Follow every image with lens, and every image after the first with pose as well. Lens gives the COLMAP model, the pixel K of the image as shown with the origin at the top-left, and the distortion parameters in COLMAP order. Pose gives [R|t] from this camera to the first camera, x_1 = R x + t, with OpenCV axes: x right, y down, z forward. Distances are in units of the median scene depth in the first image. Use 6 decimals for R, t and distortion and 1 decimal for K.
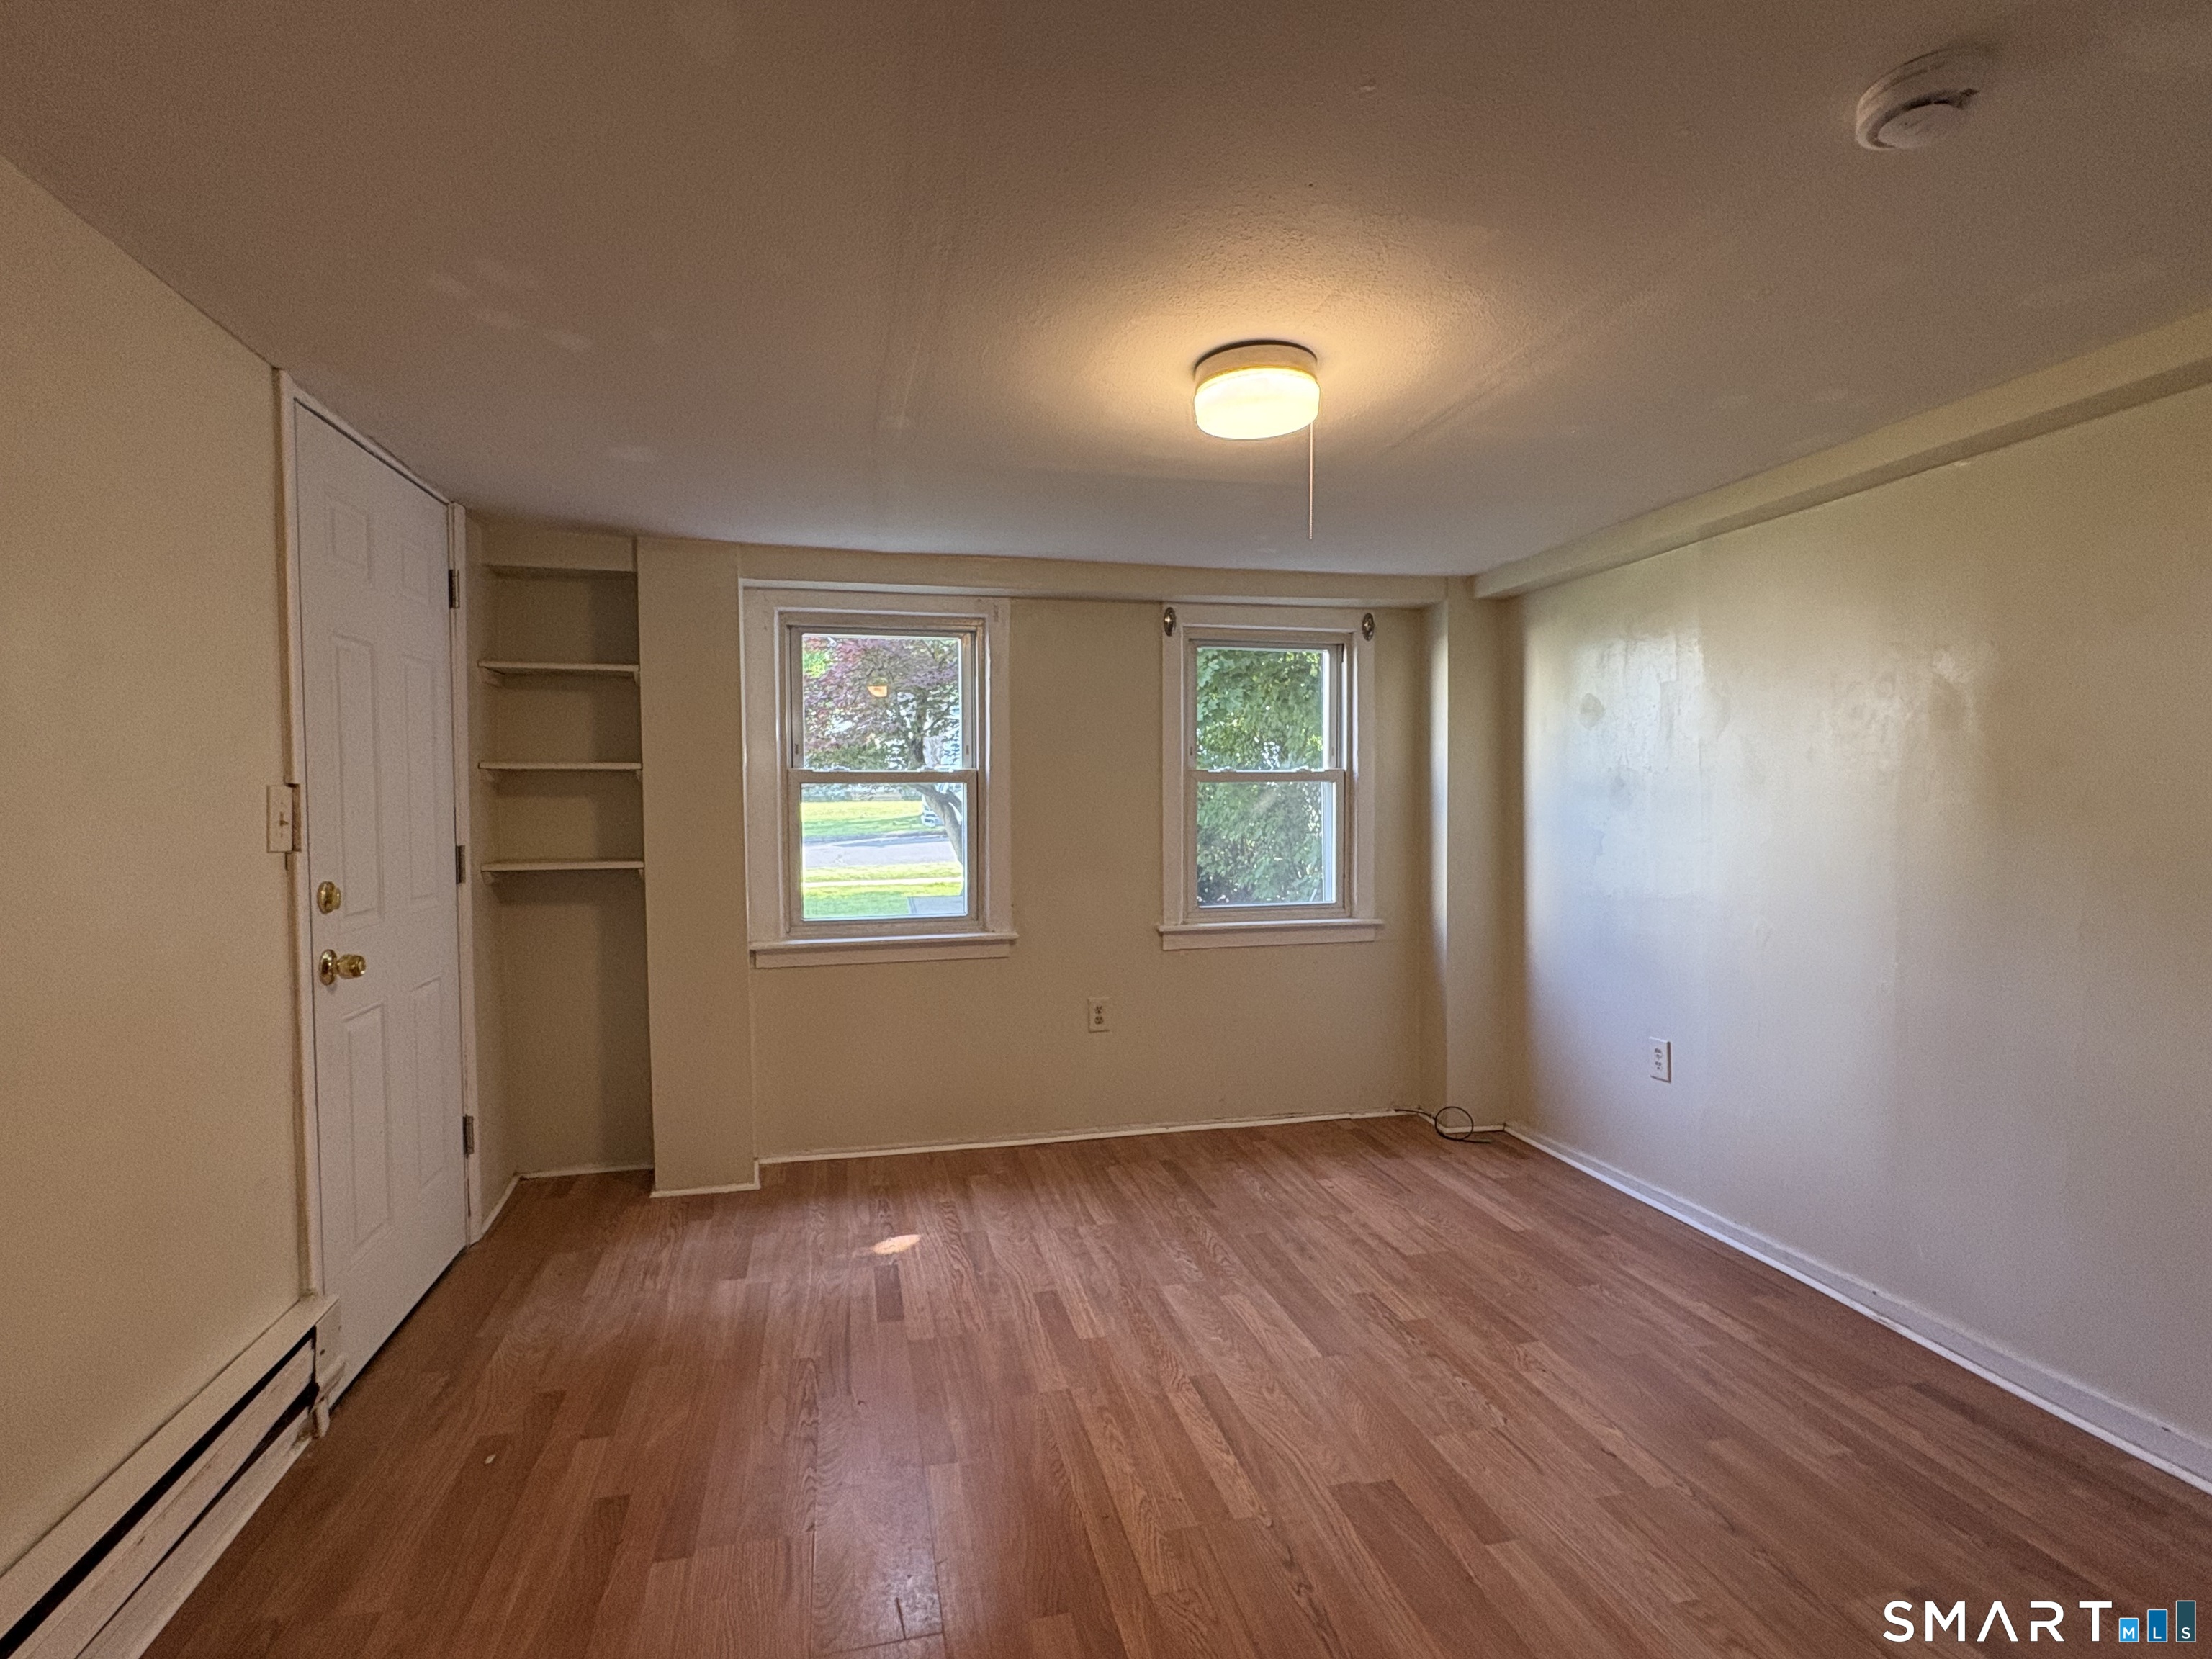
lens RADIAL K [[1061.6, 0, 1105.7], [0, 1061.6, 824.5], [0, 0, 1]] dist [0.001880, -0.000550]
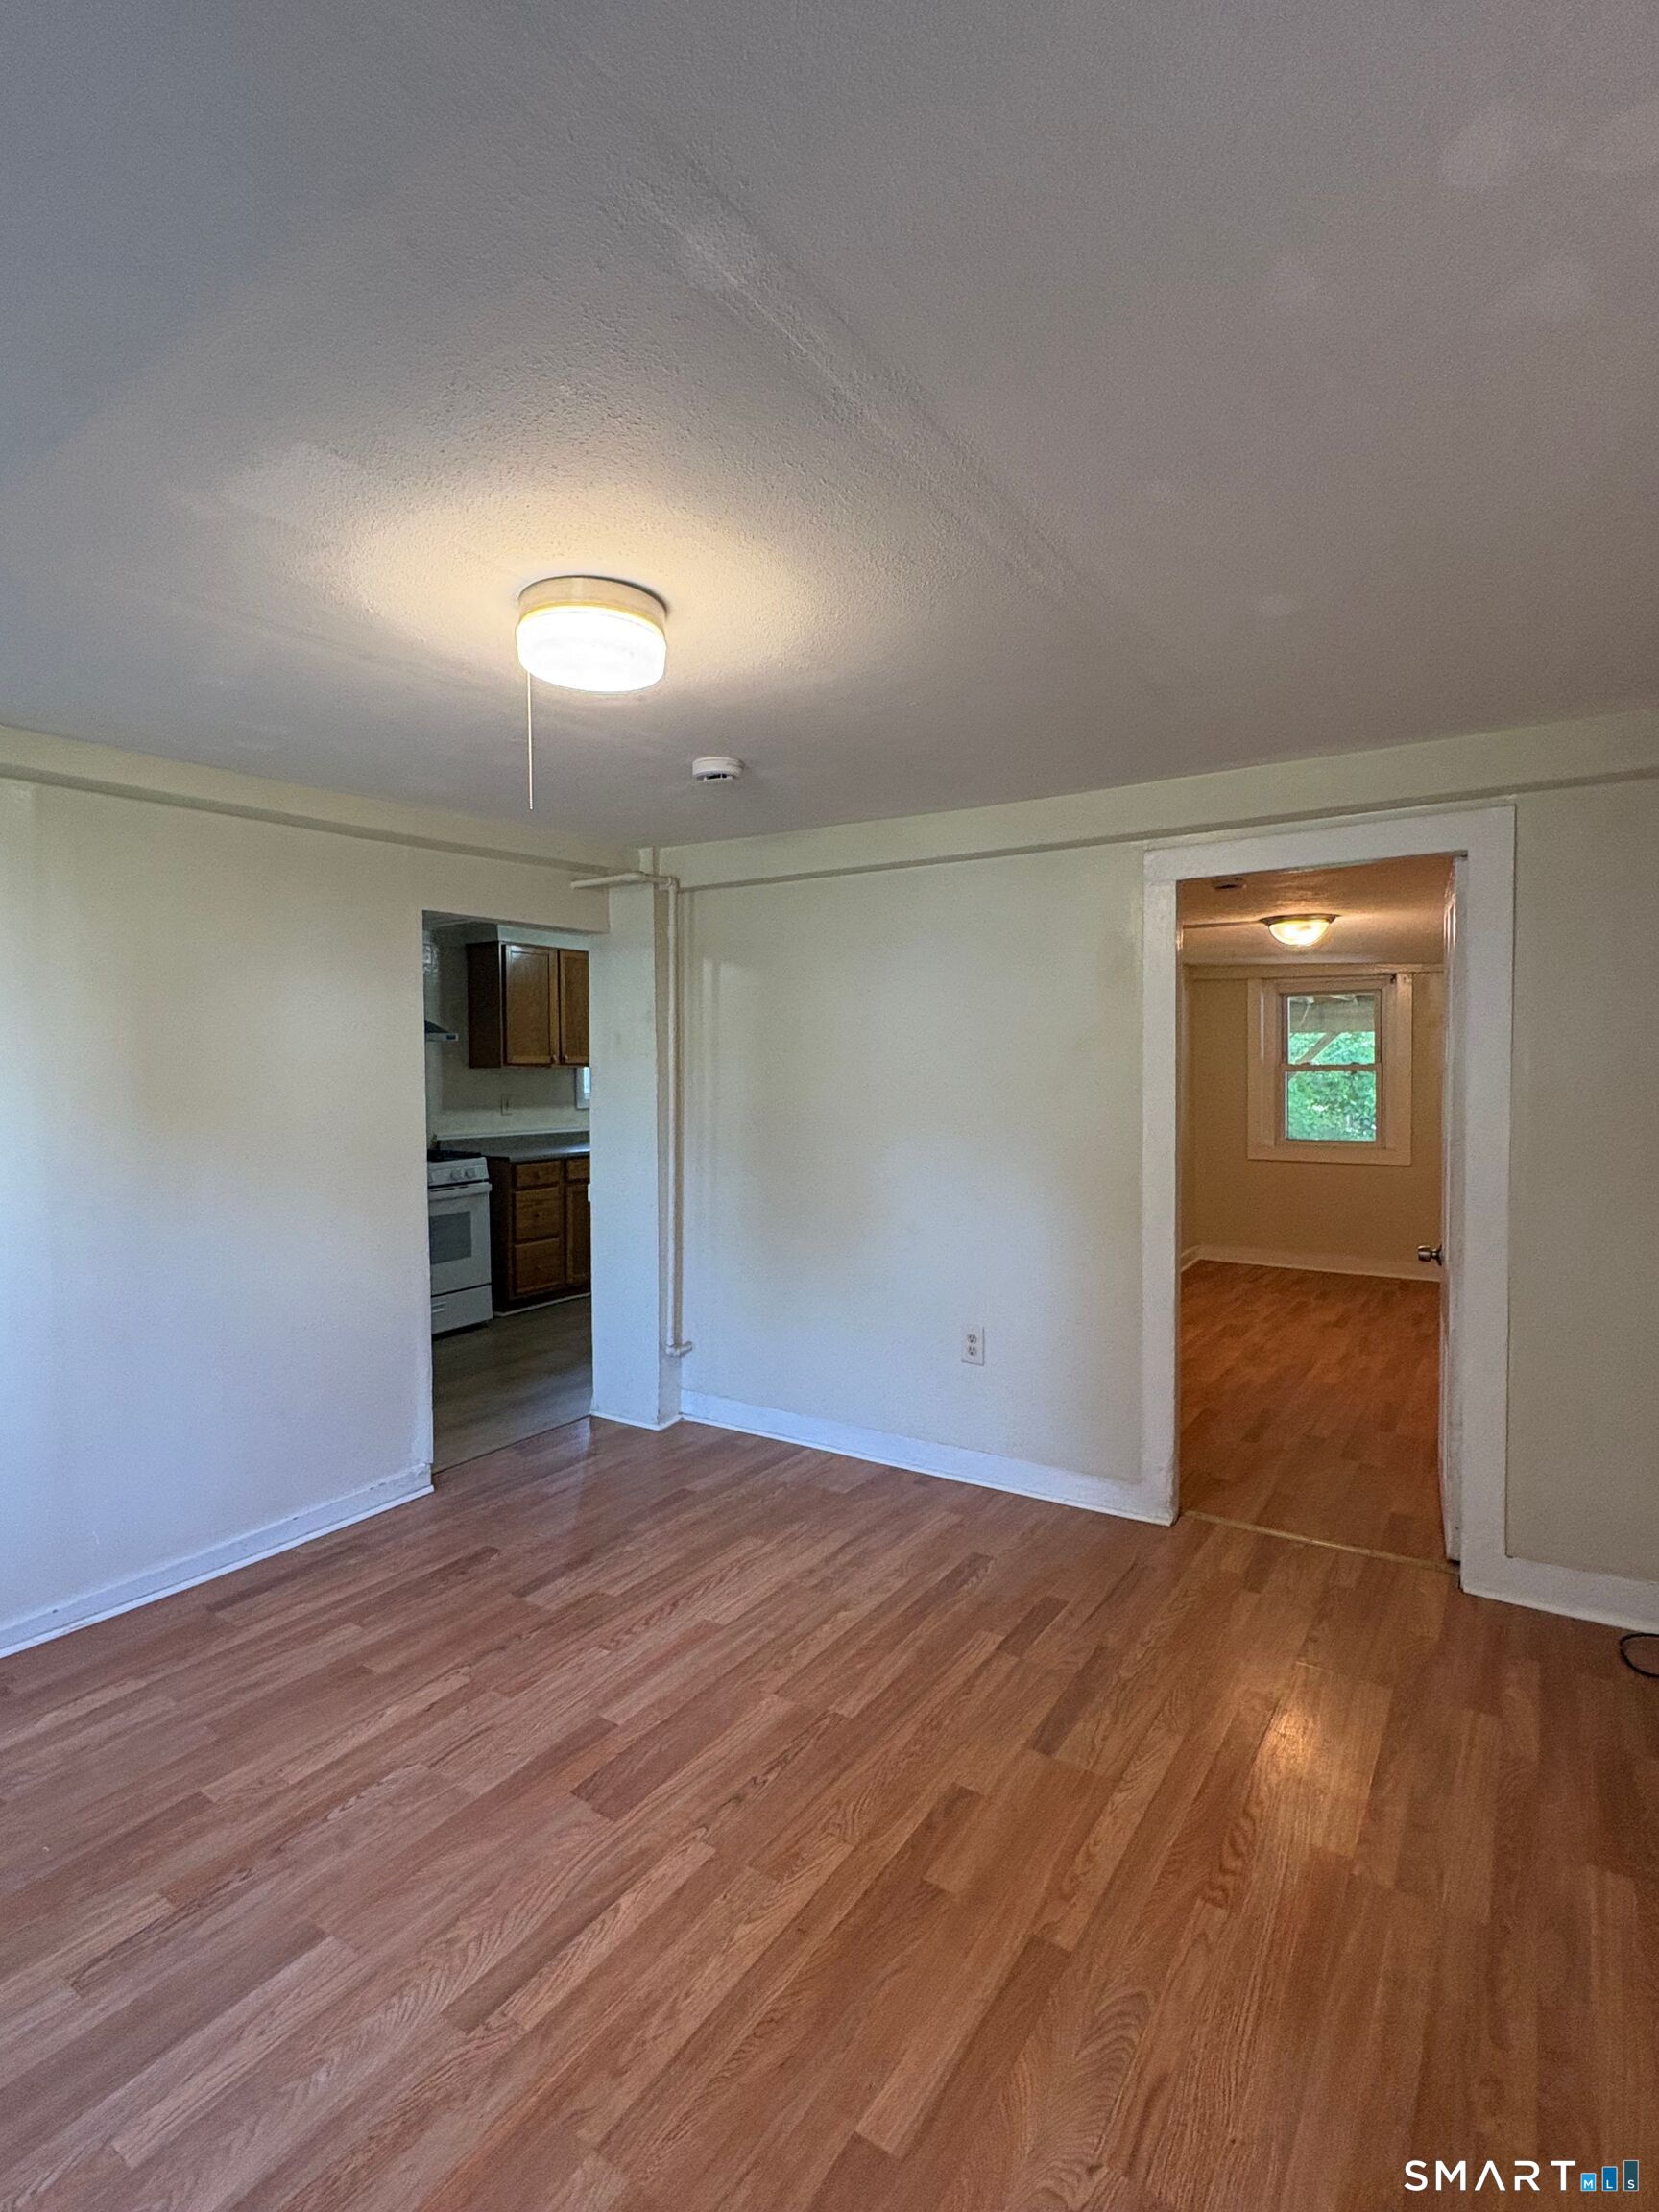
lens RADIAL K [[1061.6, 0, 829.5], [0, 1061.6, 1101.3], [0, 0, 1]] dist [0.001880, -0.000550]
pose [[-0.670594, -0.019665, 0.741563, -0.579446], [0.030597, 0.998065, 0.054135, -0.071658], [-0.741193, 0.058992, -0.668695, 1.353405]]
